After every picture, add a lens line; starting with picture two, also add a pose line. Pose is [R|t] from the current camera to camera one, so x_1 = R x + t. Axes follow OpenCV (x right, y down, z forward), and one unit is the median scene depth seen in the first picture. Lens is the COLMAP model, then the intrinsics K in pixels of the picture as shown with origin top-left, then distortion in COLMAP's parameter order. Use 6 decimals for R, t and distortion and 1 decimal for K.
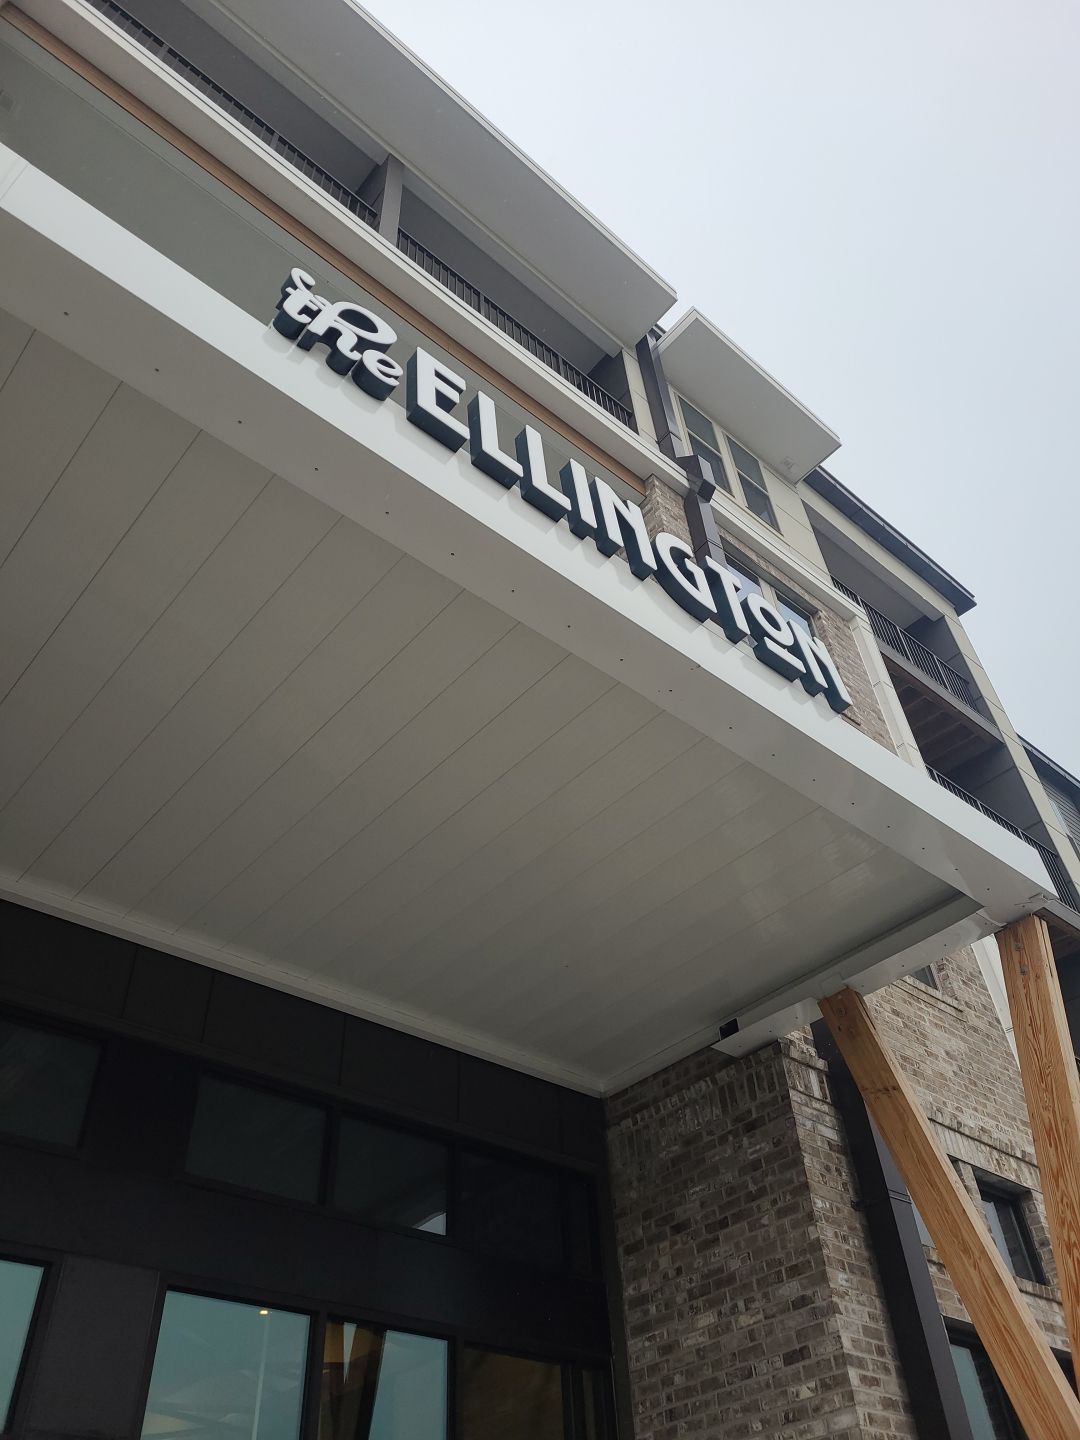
lens RADIAL K [[1072.4, 0, 539.2], [0, 1072.4, 700.1], [0, 0, 1]] dist [0.057318, -0.038326]
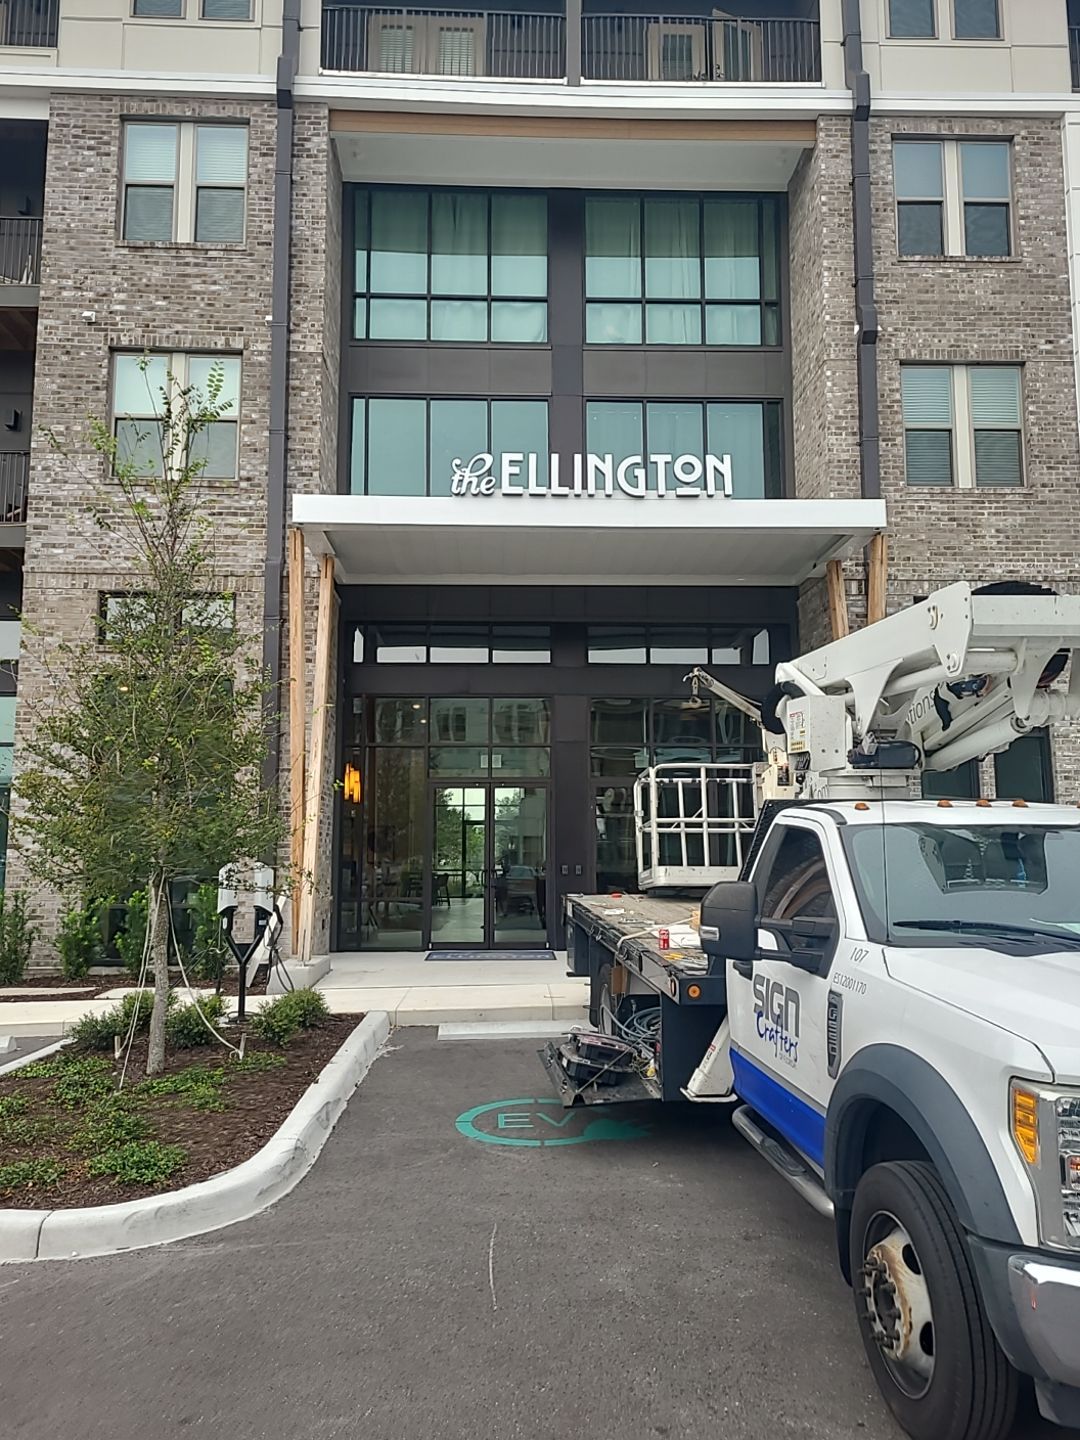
lens RADIAL K [[1072.4, 0, 541.1], [0, 1072.4, 695.8], [0, 0, 1]] dist [0.057318, -0.038326]
pose [[0.780420, -0.036503, -0.624189, 1.115167], [0.410233, 0.783276, 0.467106, -0.721357], [0.471861, -0.620602, 0.626259, -0.730559]]
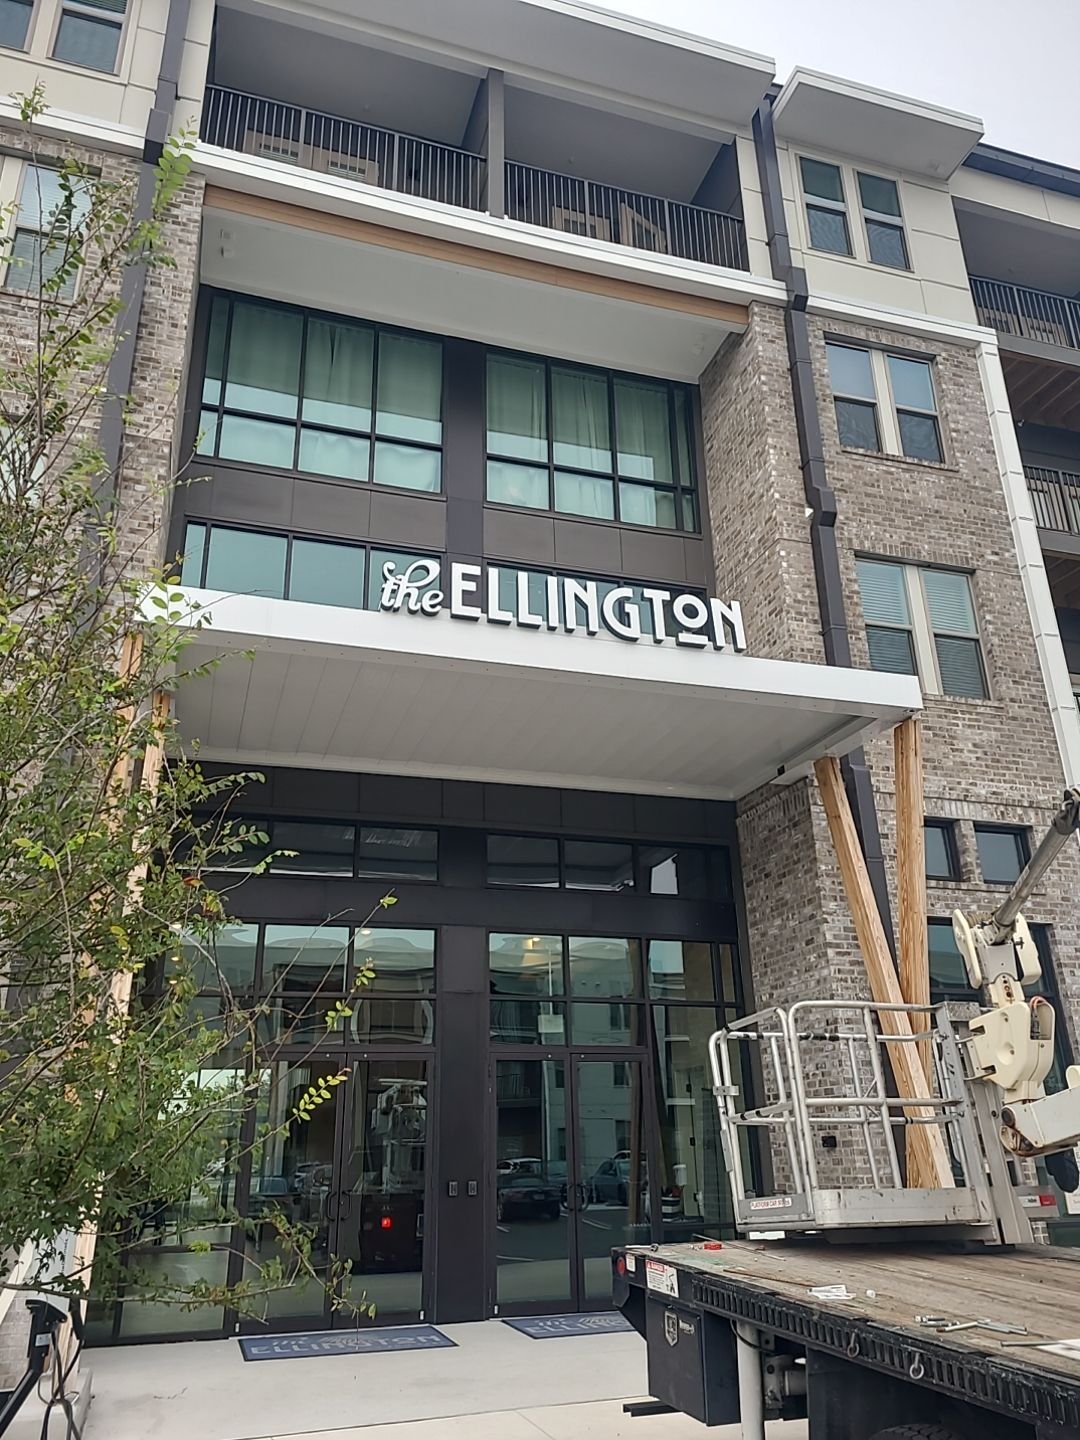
lens RADIAL K [[1072.4, 0, 534.4], [0, 1072.4, 693.5], [0, 0, 1]] dist [0.057318, -0.038326]
pose [[0.916682, -0.121304, -0.380762, 0.506820], [0.257907, 0.907400, 0.331828, -0.481608], [0.305252, -0.402382, 0.863082, -0.530699]]
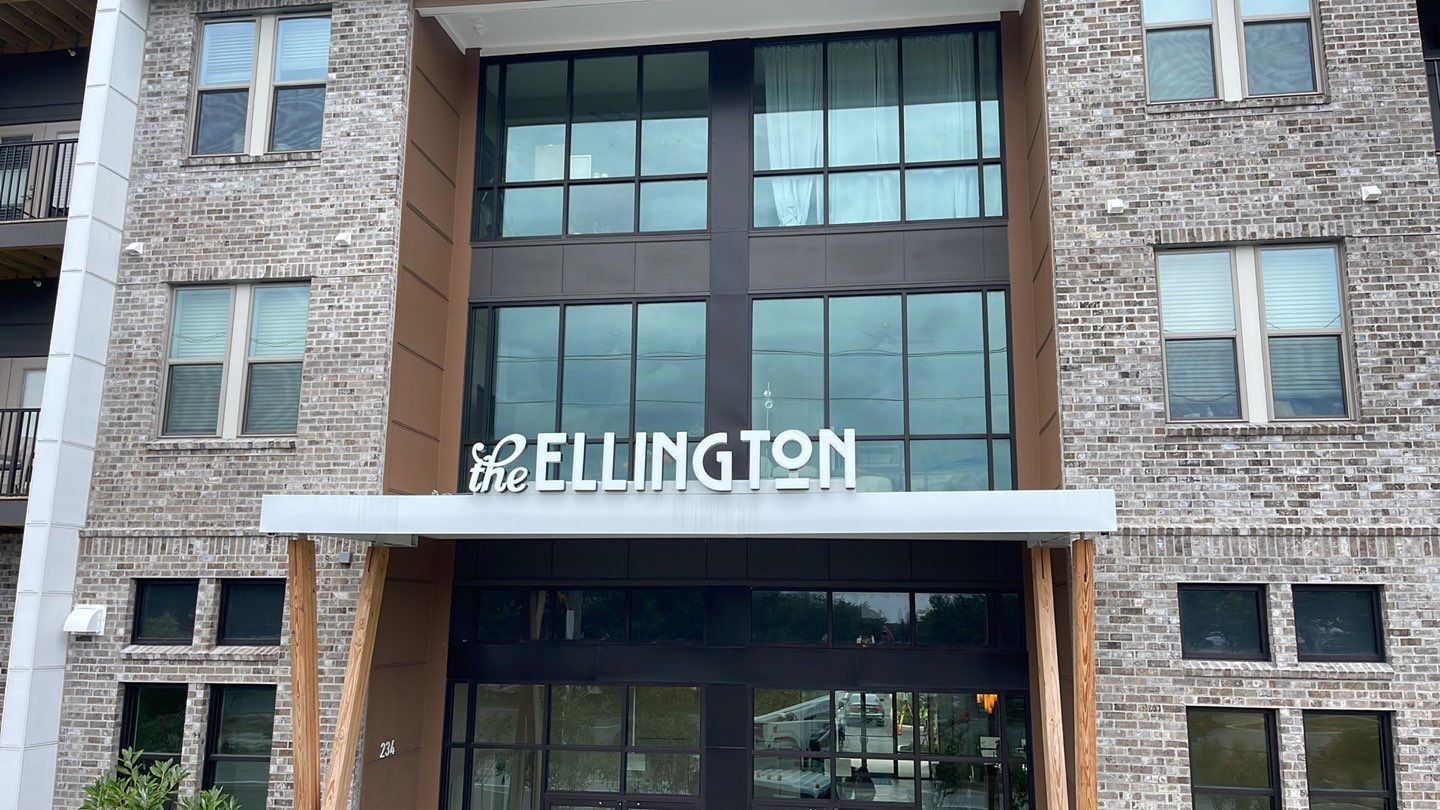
lens RADIAL K [[1044.8, 0, 721.8], [0, 1044.8, 411.1], [0, 0, 1]] dist [0.037653, -0.020278]
pose [[0.643082, -0.083710, -0.761208, 1.077404], [0.502641, 0.796064, 0.337097, -0.563309], [0.577751, -0.599396, 0.554011, 0.073118]]
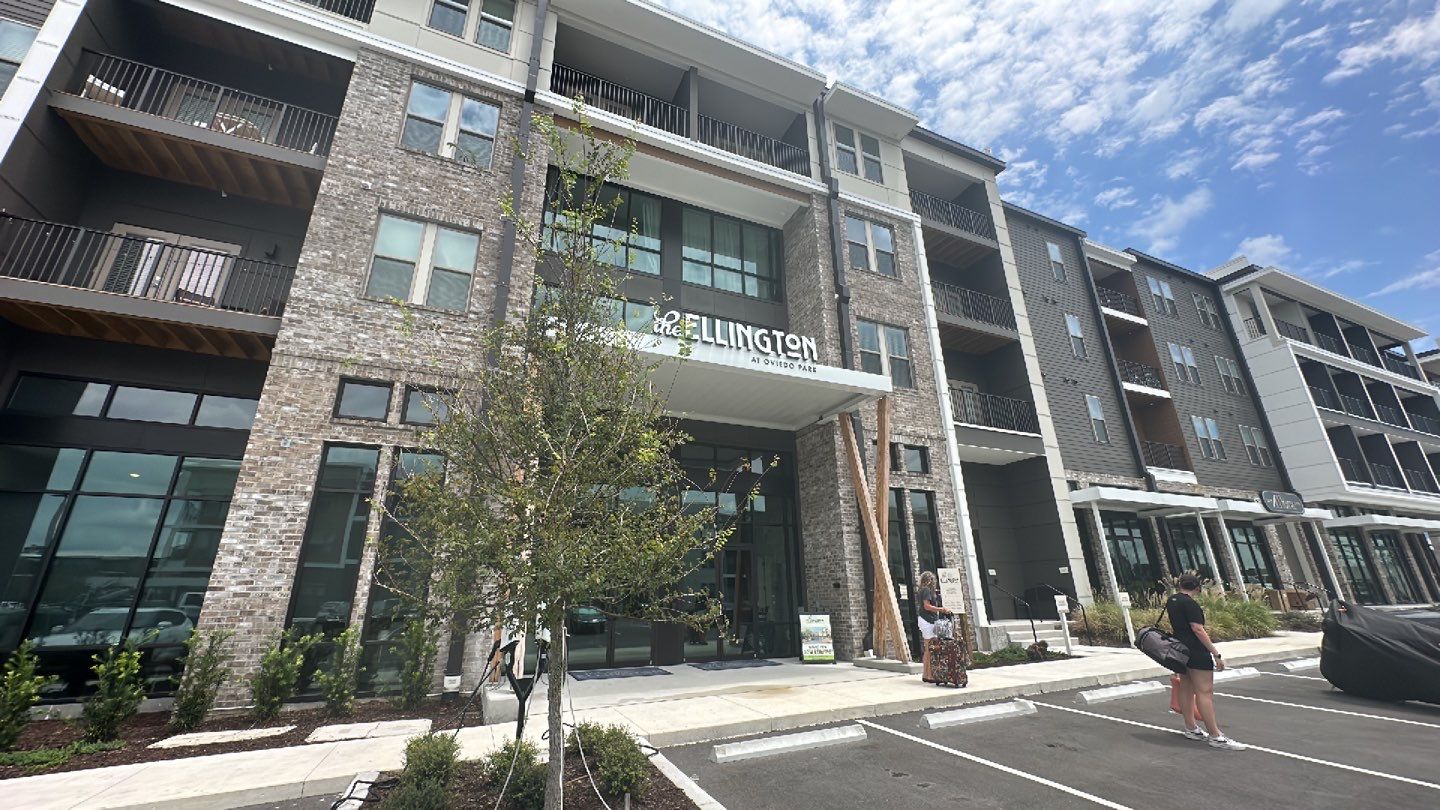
lens RADIAL K [[546.7, 0, 715.0], [0, 546.7, 400.6], [0, 0, 1]] dist [-0.003562, 0.001332]
pose [[0.954820, -0.064958, -0.290000, 0.395209], [0.181773, 0.899652, 0.396968, -0.558728], [0.235113, -0.431747, 0.870814, -0.663380]]
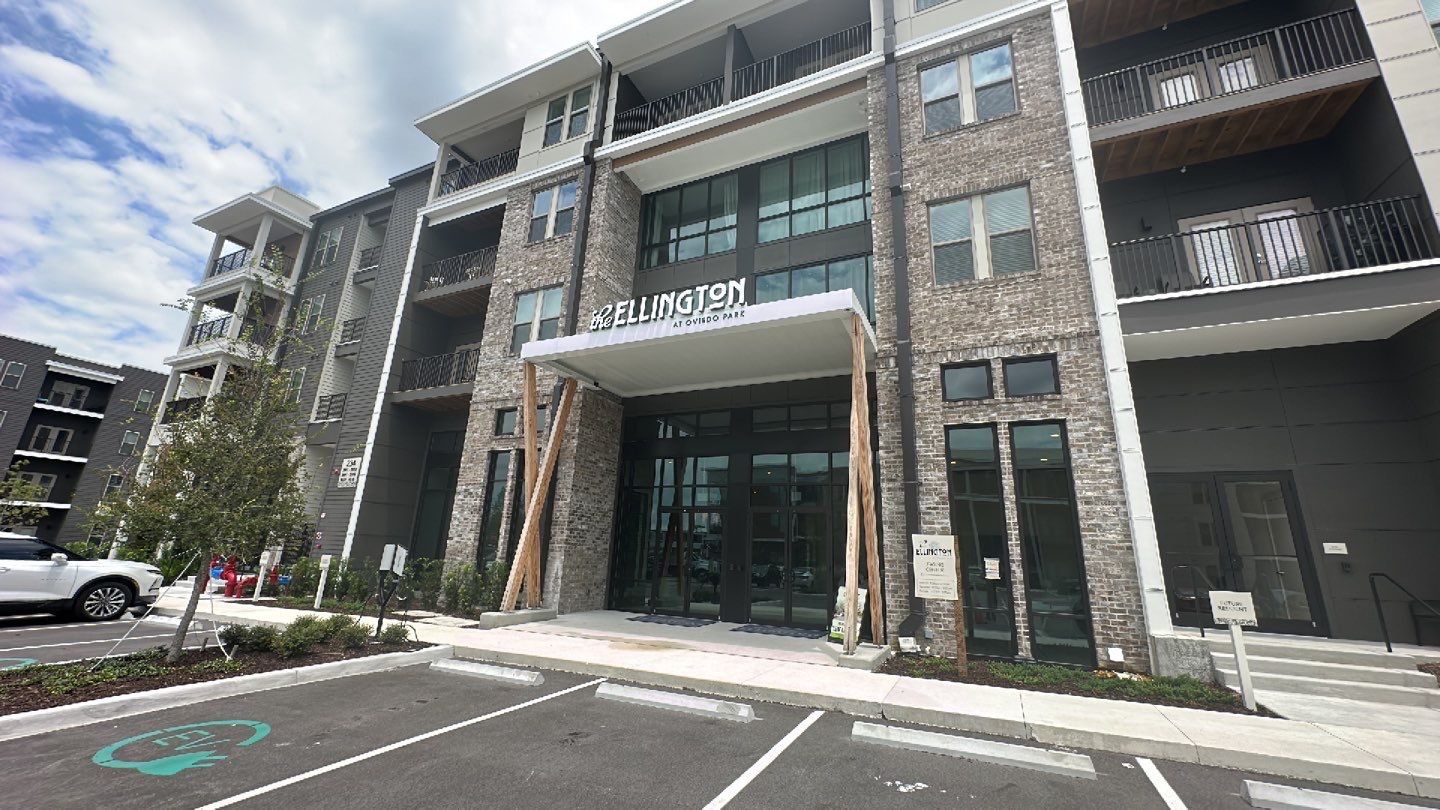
lens RADIAL K [[546.7, 0, 717.6], [0, 546.7, 399.9], [0, 0, 1]] dist [-0.003562, 0.001332]
pose [[0.396068, -0.188263, -0.898714, 1.394527], [0.595170, 0.797948, 0.095140, 0.030007], [0.699216, -0.572570, 0.428090, 0.022052]]
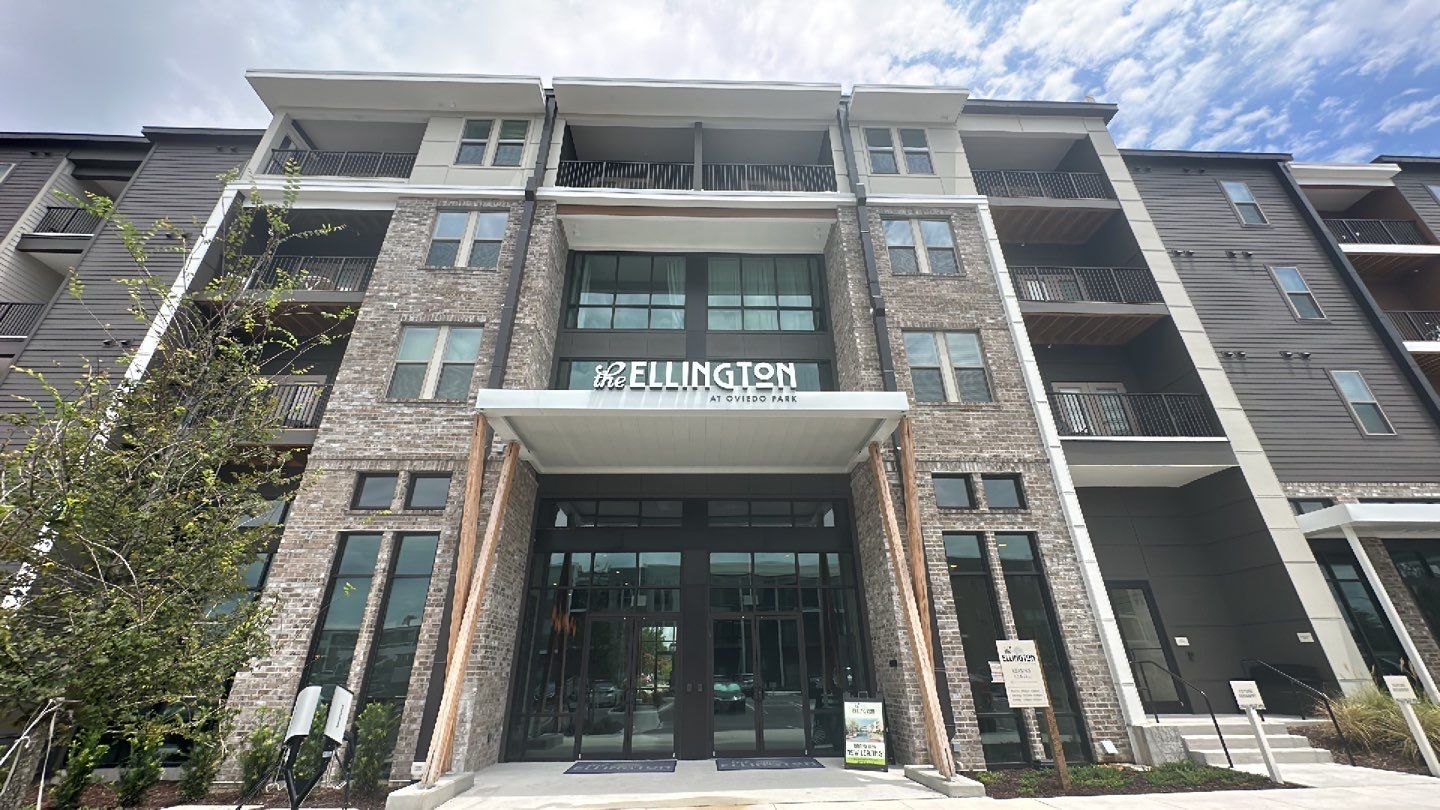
lens RADIAL K [[546.7, 0, 717.3], [0, 546.7, 401.9], [0, 0, 1]] dist [-0.003562, 0.001332]
pose [[0.775866, -0.241191, -0.582975, 0.839720], [0.418867, 0.887926, 0.190102, -0.292636], [0.471787, -0.391682, 0.789938, -0.340825]]
